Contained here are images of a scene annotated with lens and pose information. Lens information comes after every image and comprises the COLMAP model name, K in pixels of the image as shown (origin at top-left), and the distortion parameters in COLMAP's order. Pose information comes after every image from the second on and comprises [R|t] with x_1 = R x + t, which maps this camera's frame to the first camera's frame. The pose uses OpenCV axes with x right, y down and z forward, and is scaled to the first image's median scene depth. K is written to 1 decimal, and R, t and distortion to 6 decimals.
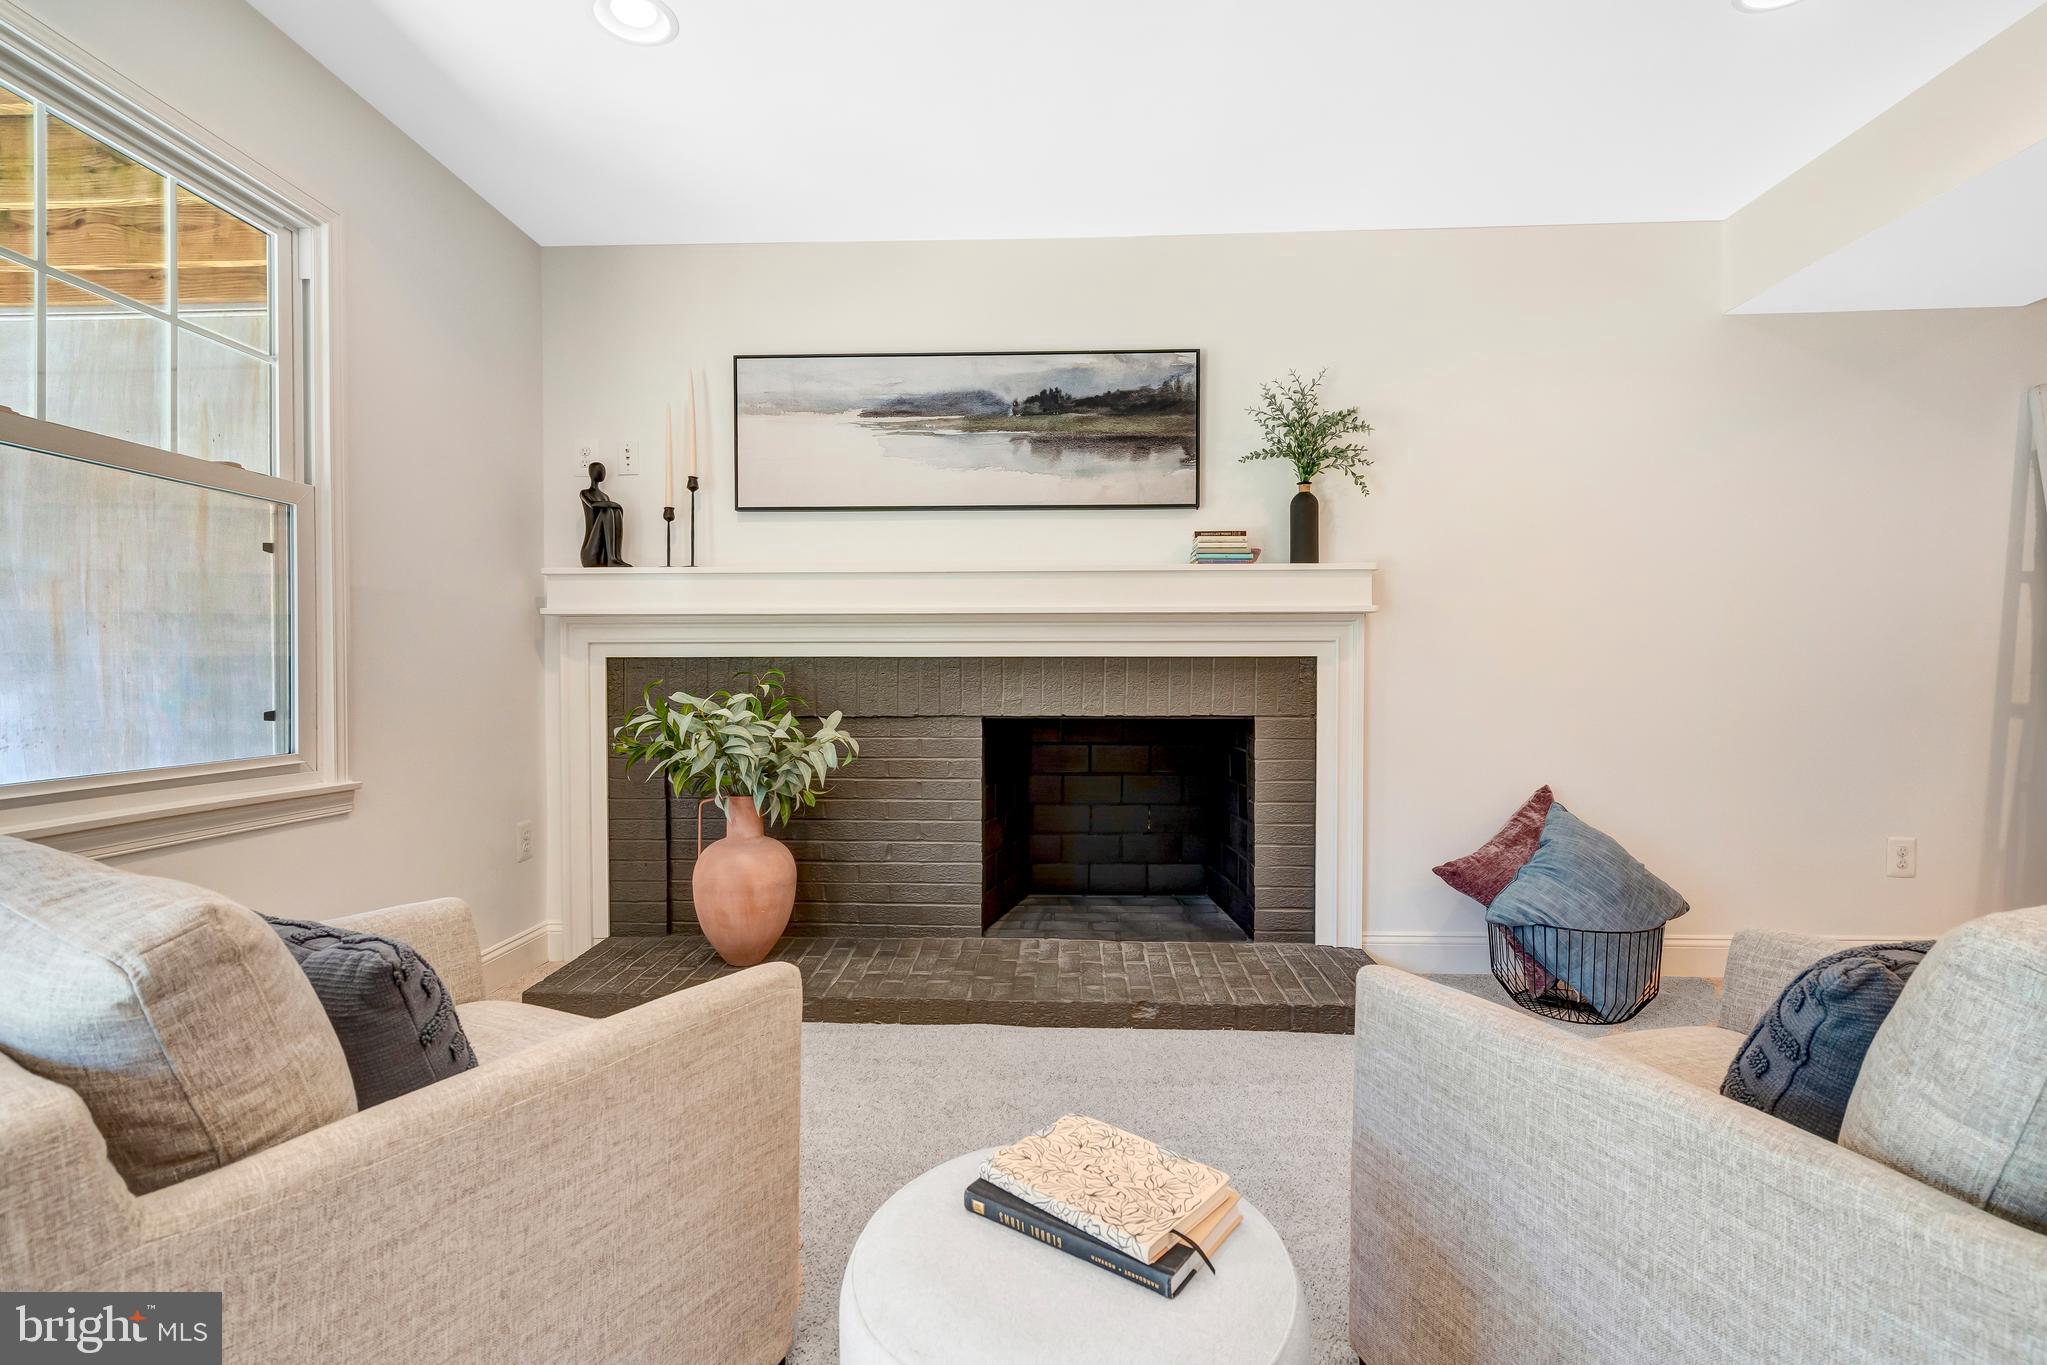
lens RADIAL K [[945.0, 0, 1028.4], [0, 945.0, 681.3], [0, 0, 1]] dist [-0.000770, 0.000021]
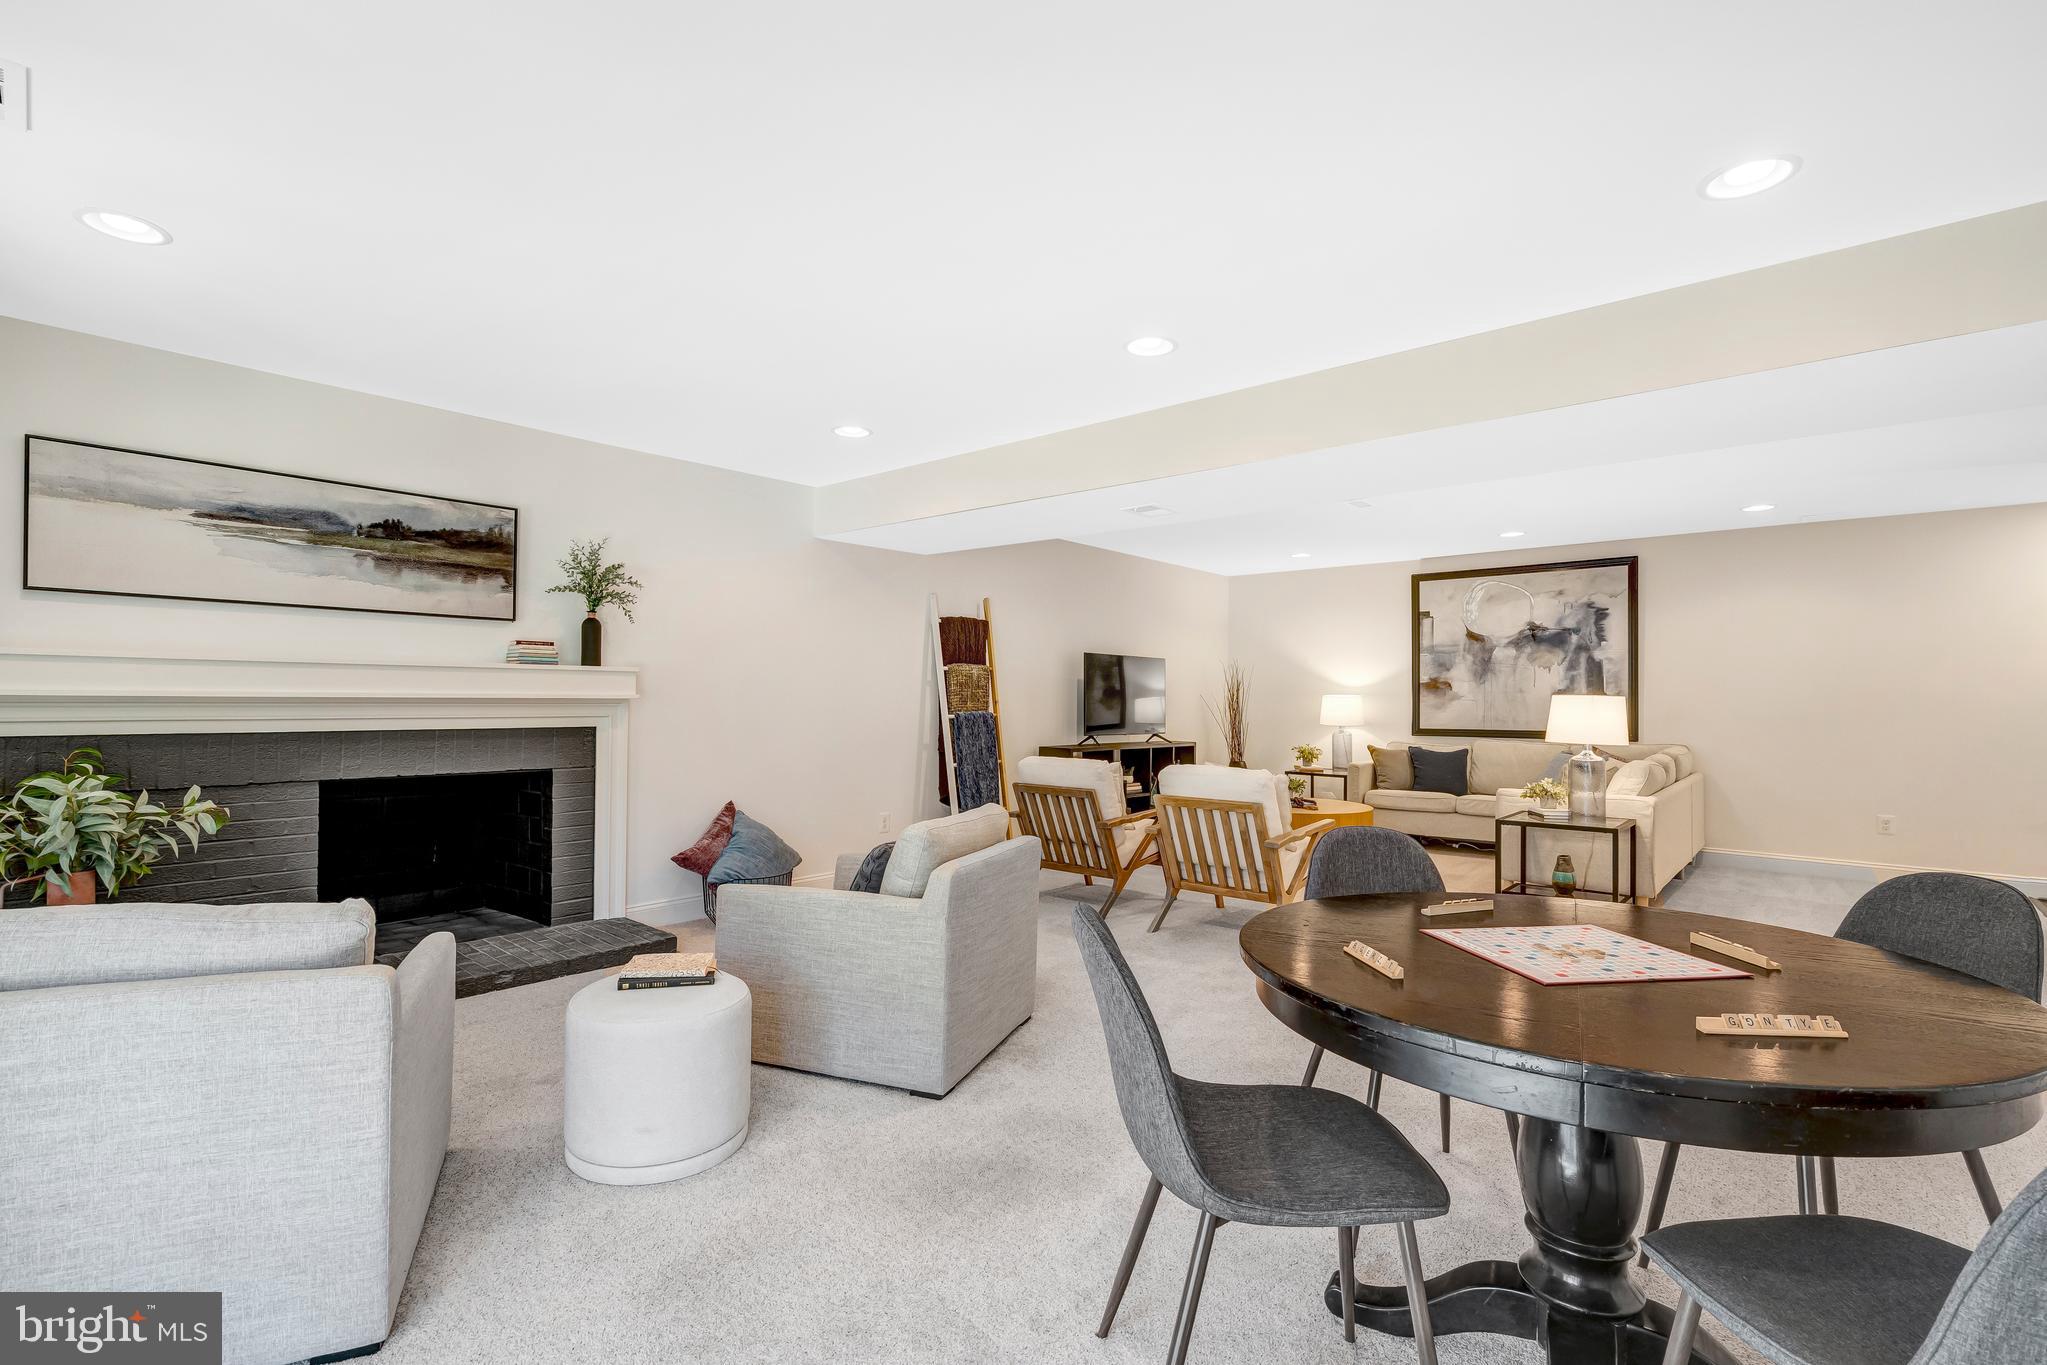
lens RADIAL K [[945.0, 0, 1028.4], [0, 945.0, 681.3], [0, 0, 1]] dist [-0.000770, 0.000021]
pose [[0.616247, 0.019627, 0.787308, -0.449685], [-0.003779, 0.999752, -0.021965, -0.067639], [-0.787544, 0.010560, 0.616168, -0.457697]]
